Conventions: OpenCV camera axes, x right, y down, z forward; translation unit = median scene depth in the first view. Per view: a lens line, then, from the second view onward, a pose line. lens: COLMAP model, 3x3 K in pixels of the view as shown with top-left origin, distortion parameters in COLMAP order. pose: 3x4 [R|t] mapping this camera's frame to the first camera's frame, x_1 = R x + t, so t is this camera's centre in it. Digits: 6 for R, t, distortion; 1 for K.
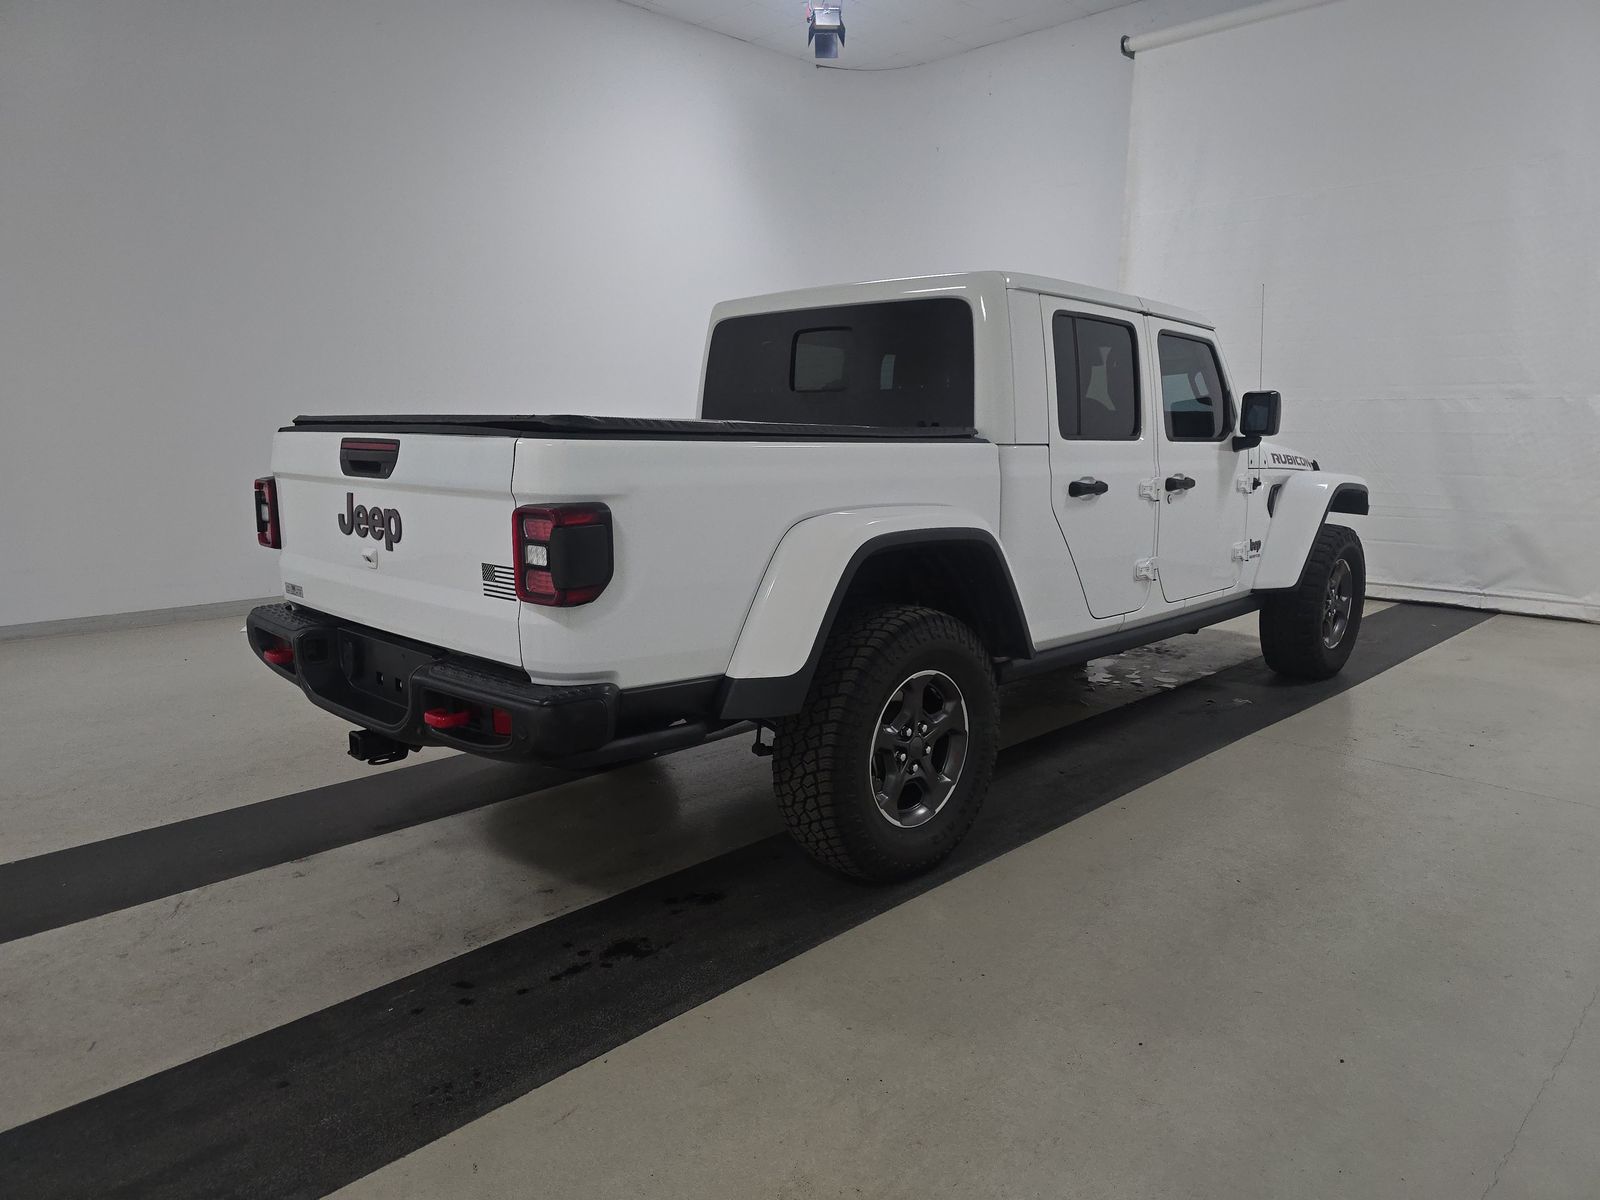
lens RADIAL K [[1095.2, 0, 800.0], [0, 1095.2, 600.0], [0, 0, 1]] dist [0.007353, 0.000837]
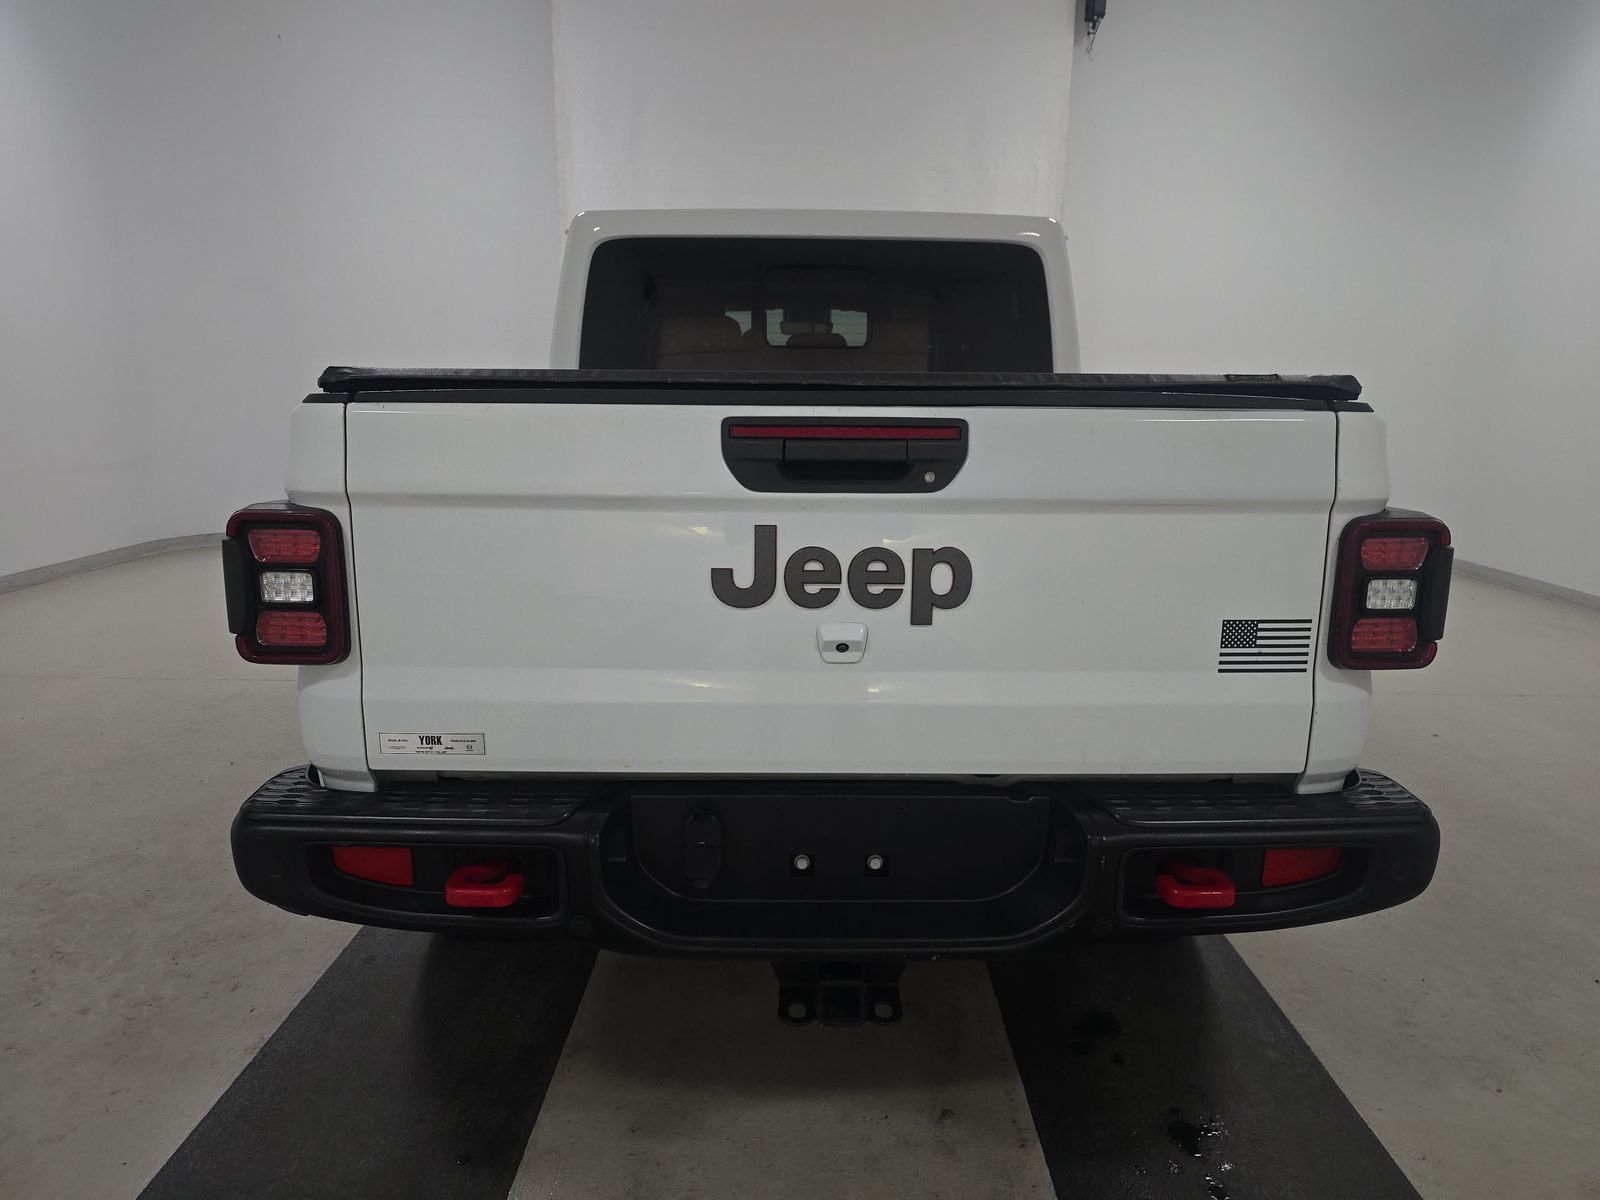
lens RADIAL K [[1067.9, 0, 799.7], [0, 1067.9, 574.9], [0, 0, 1]] dist [0.033679, 0.000323]
pose [[0.706030, -0.114411, 0.698879, -0.763134], [0.108636, 0.992680, 0.052761, -0.101365], [-0.699800, 0.038673, 0.713292, 0.650706]]
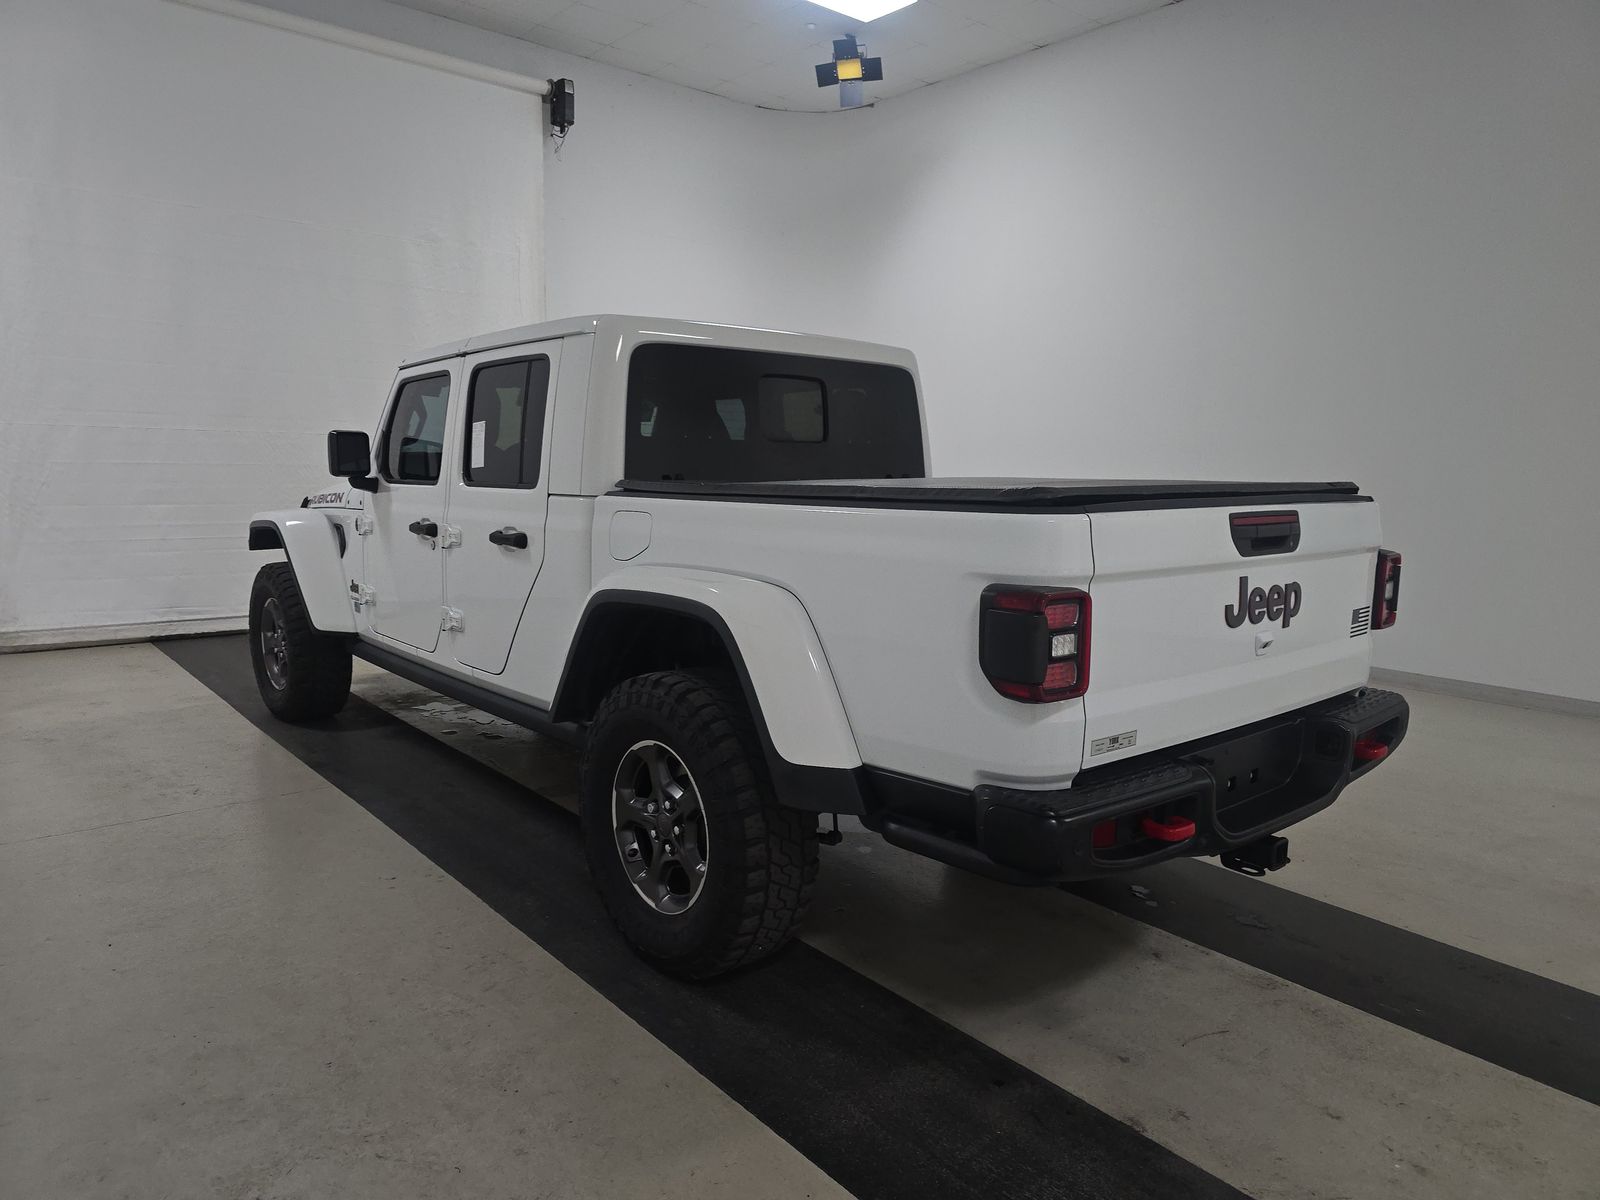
lens RADIAL K [[1072.6, 0, 809.5], [0, 1072.6, 604.5], [0, 0, 1]] dist [0.052725, -0.044700]
pose [[0.081972, -0.133772, 0.987616, -1.294596], [0.151418, 0.981119, 0.120324, -0.233114], [-0.985065, 0.139679, 0.100680, 1.276279]]
